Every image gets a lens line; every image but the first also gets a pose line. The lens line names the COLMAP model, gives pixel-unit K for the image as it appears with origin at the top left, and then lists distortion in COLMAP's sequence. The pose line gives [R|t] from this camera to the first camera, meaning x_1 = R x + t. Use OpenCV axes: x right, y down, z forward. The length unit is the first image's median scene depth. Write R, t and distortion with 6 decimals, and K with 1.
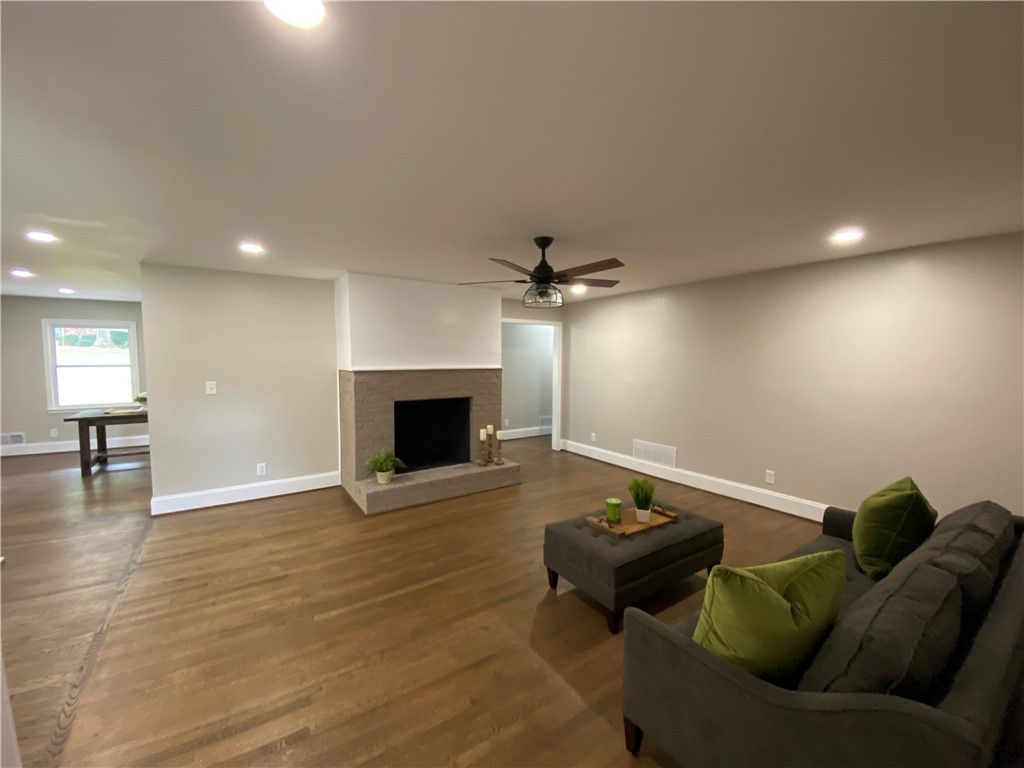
lens RADIAL K [[417.1, 0, 517.6], [0, 417.1, 385.6], [0, 0, 1]] dist [0.003791, -0.000531]
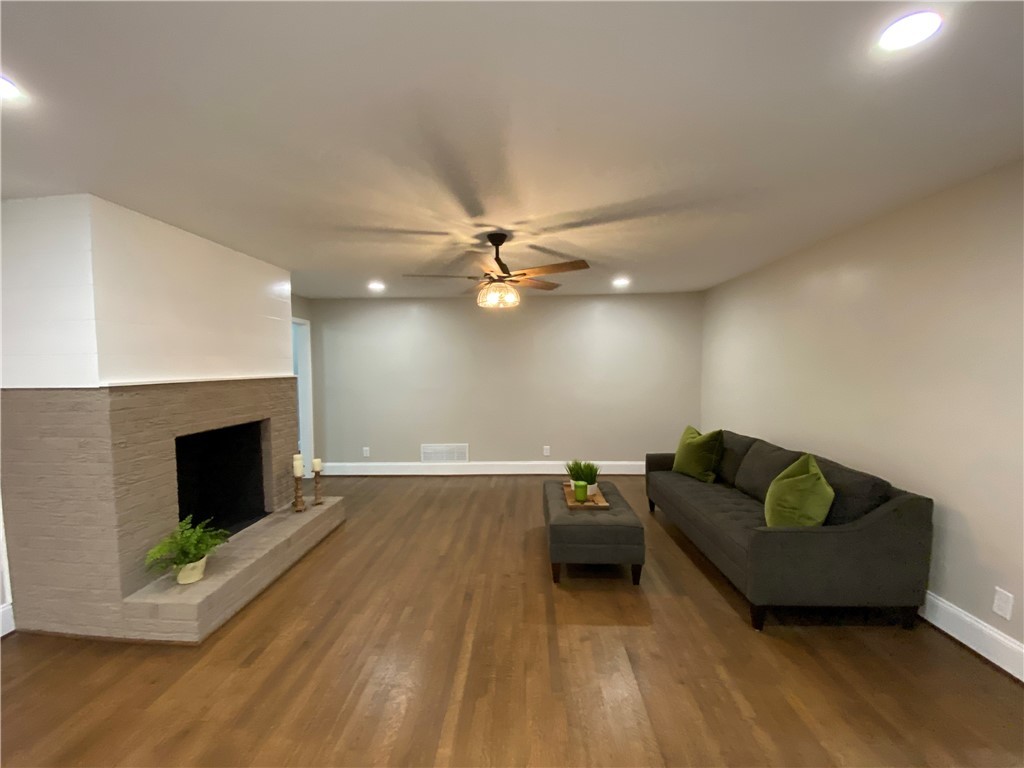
lens RADIAL K [[417.1, 0, 513.8], [0, 417.1, 383.6], [0, 0, 1]] dist [0.003791, -0.000531]
pose [[0.589297, -0.046328, 0.806587, -0.443516], [0.070280, 0.997510, 0.005947, -0.006717], [-0.804854, 0.053182, 0.591085, 0.261214]]
